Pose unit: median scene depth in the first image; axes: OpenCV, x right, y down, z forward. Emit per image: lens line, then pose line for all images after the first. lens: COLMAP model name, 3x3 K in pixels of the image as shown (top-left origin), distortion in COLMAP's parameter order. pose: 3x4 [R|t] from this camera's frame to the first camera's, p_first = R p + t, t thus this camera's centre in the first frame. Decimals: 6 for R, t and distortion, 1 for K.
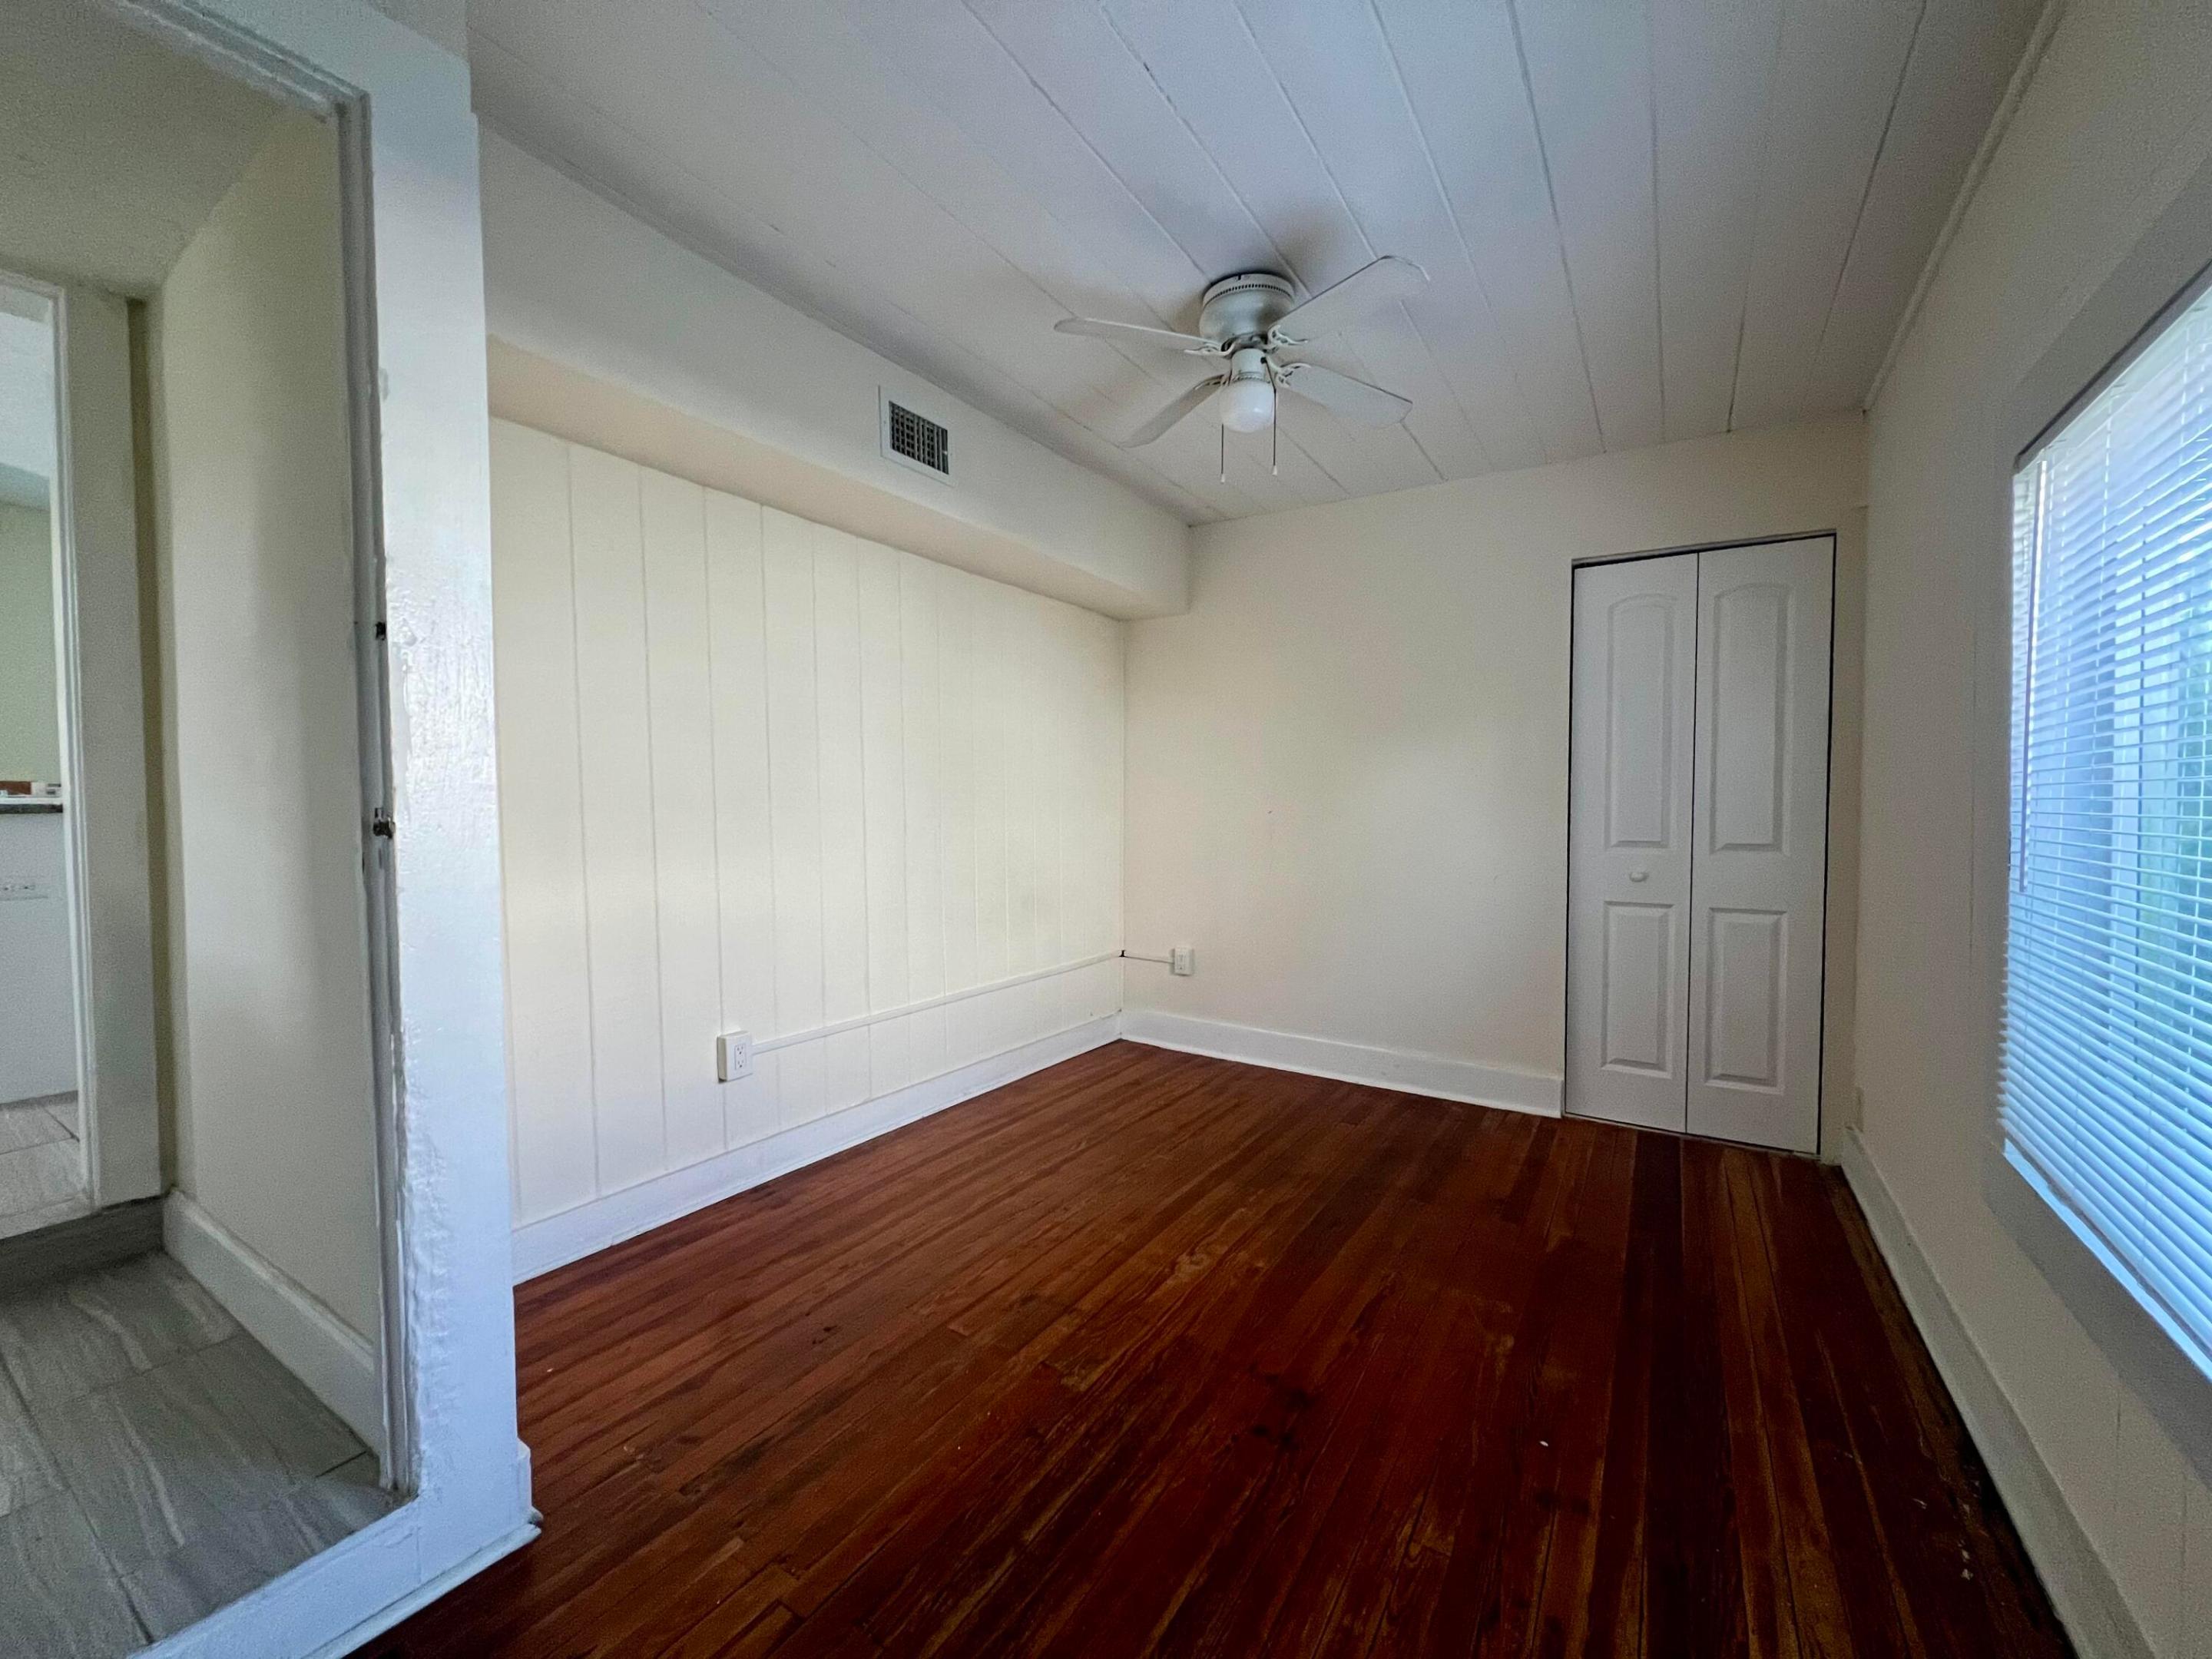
lens RADIAL K [[892.4, 0, 1100.1], [0, 892.4, 839.6], [0, 0, 1]] dist [0.000400, 0.000136]
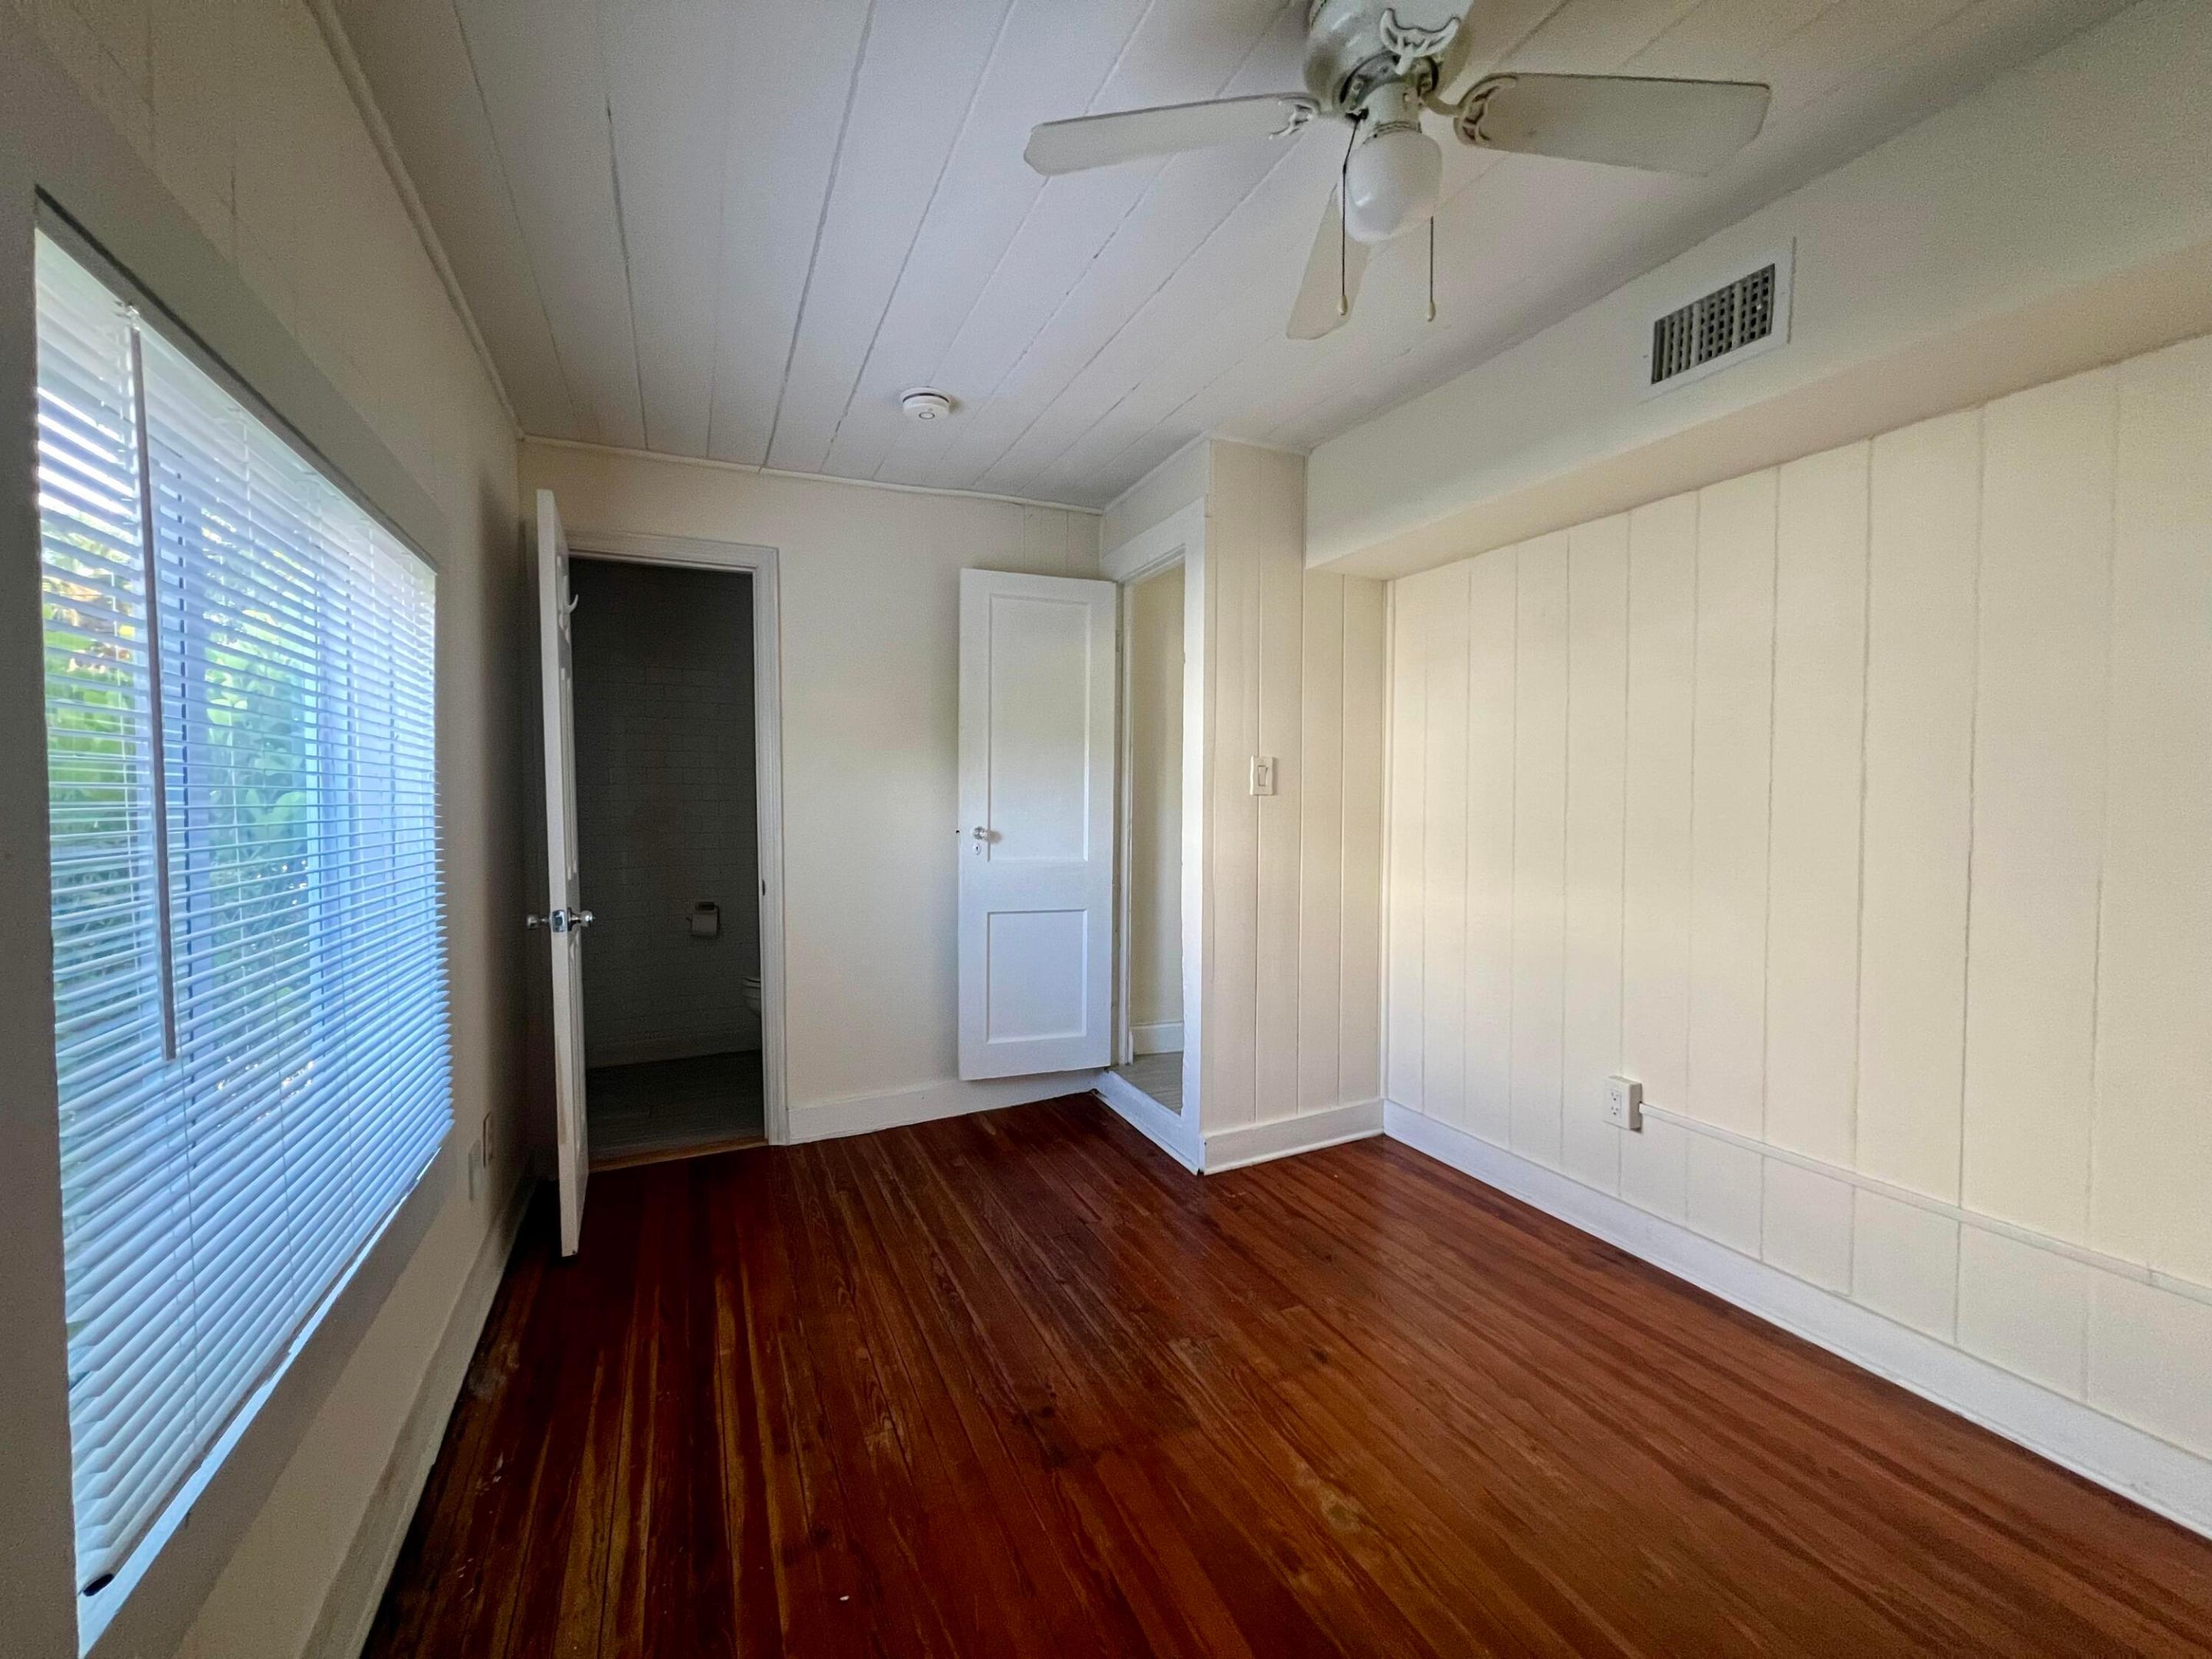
lens RADIAL K [[892.4, 0, 1101.2], [0, 892.4, 816.9], [0, 0, 1]] dist [0.000400, 0.000136]
pose [[-0.533712, 0.018715, -0.845459, 0.806750], [-0.034120, 0.998464, 0.043640, -0.096231], [0.844978, 0.052139, -0.532254, 1.215252]]
